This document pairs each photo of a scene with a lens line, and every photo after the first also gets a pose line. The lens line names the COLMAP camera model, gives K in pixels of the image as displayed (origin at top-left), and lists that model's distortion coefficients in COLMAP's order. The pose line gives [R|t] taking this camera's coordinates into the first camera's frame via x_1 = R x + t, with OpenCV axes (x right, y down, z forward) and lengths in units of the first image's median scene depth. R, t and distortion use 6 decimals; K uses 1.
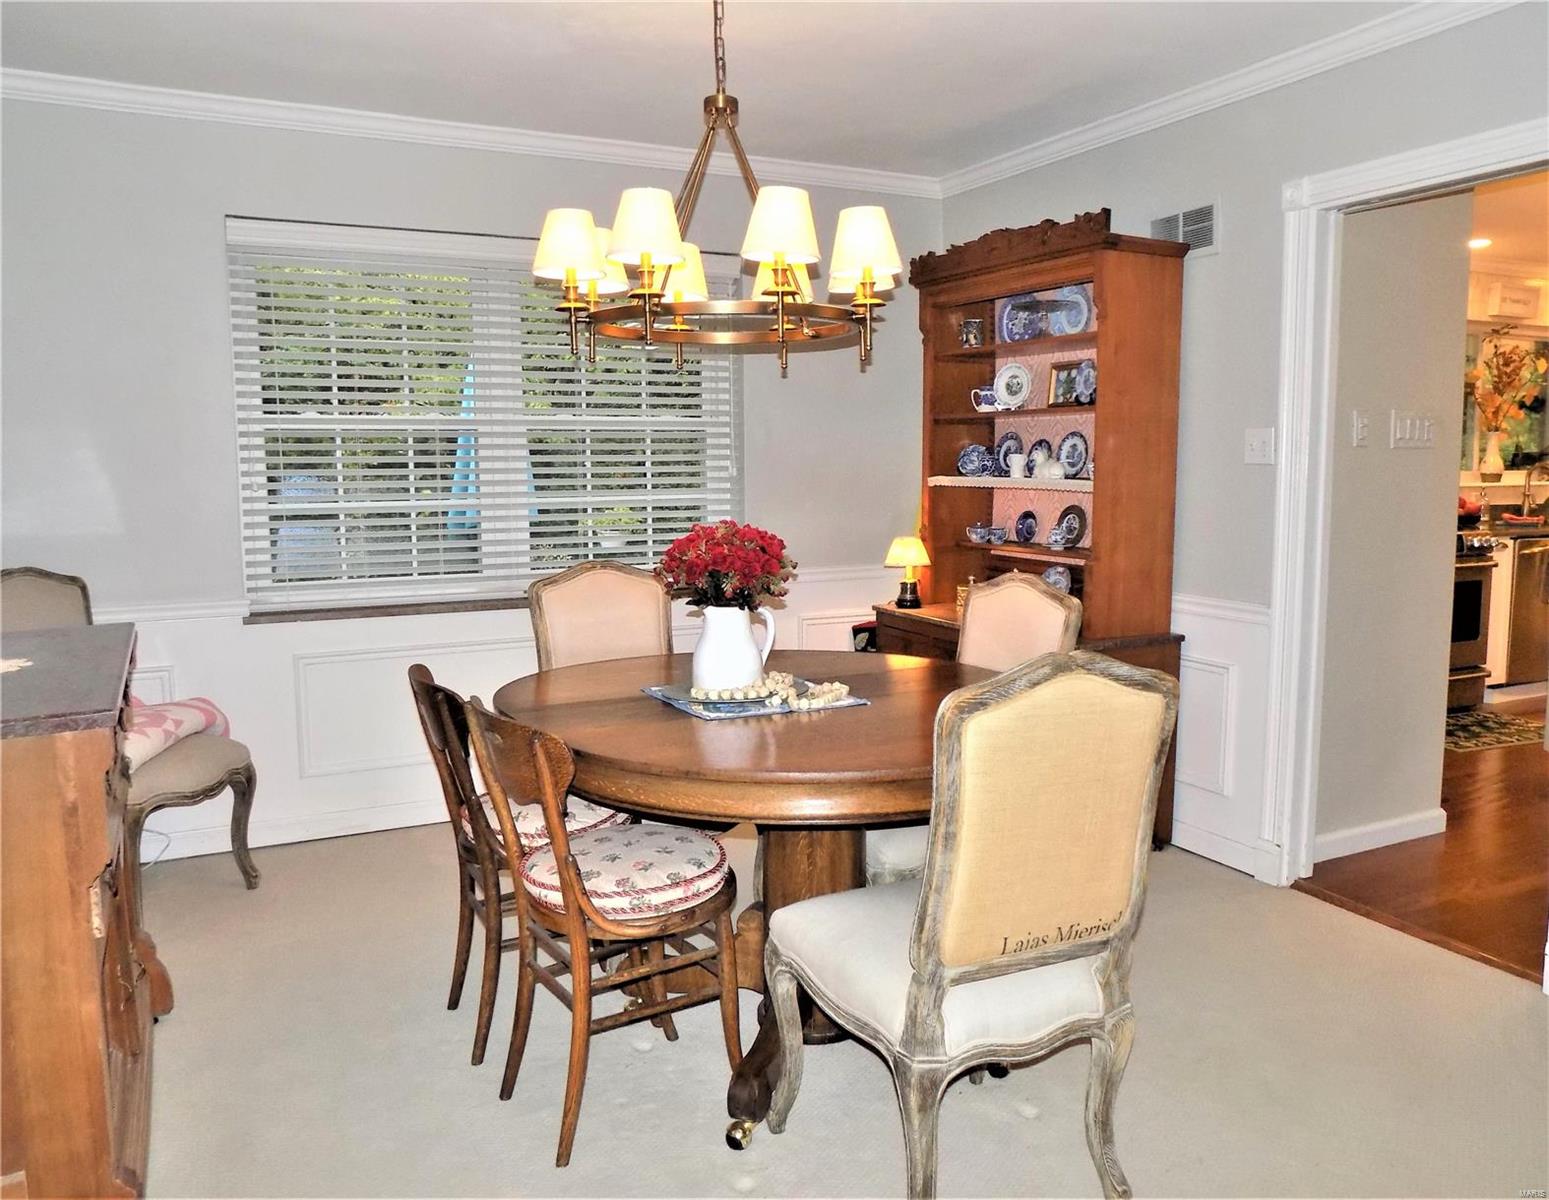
lens RADIAL K [[1194.4, 0, 795.9], [0, 1194.4, 599.4], [0, 0, 1]] dist [-0.033929, 0.097511]
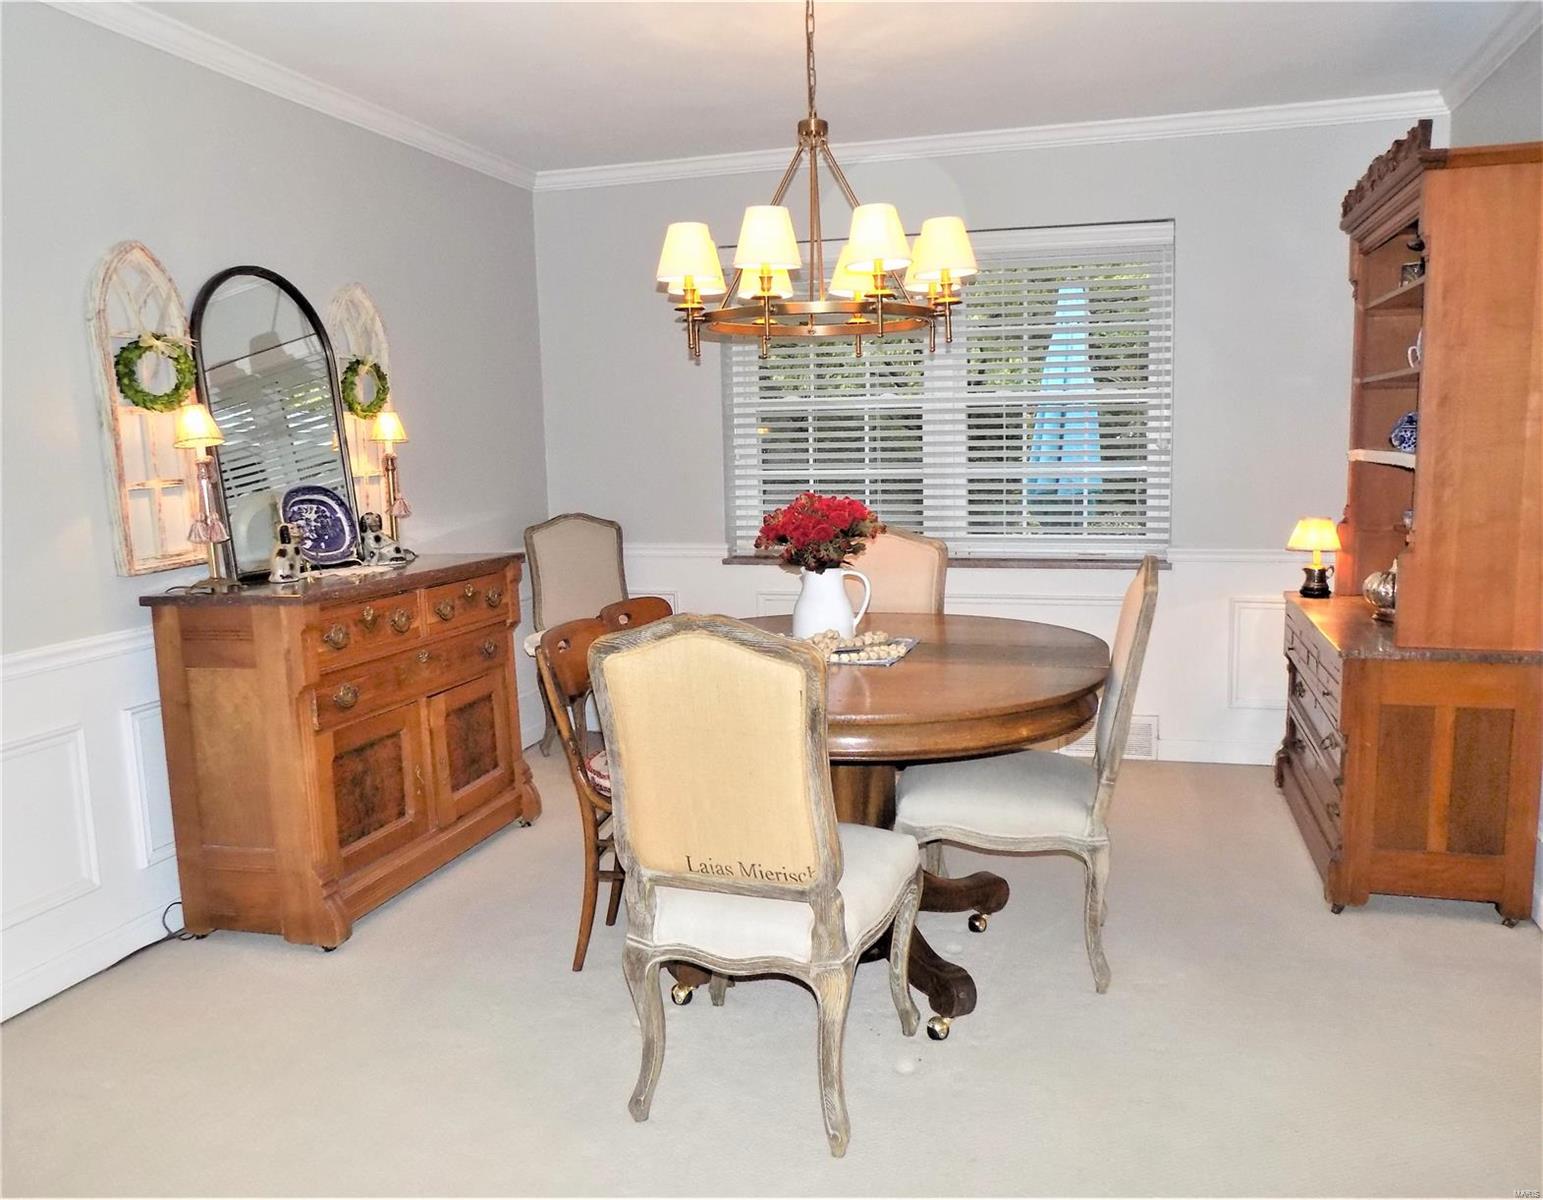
lens RADIAL K [[1189.8, 0, 792.8], [0, 1189.8, 599.4], [0, 0, 1]] dist [-0.033929, 0.097511]
pose [[0.738129, 0.086477, -0.669094, 0.515343], [-0.066756, 0.996246, 0.055115, -0.018694], [0.671348, 0.003984, 0.741131, 0.107164]]
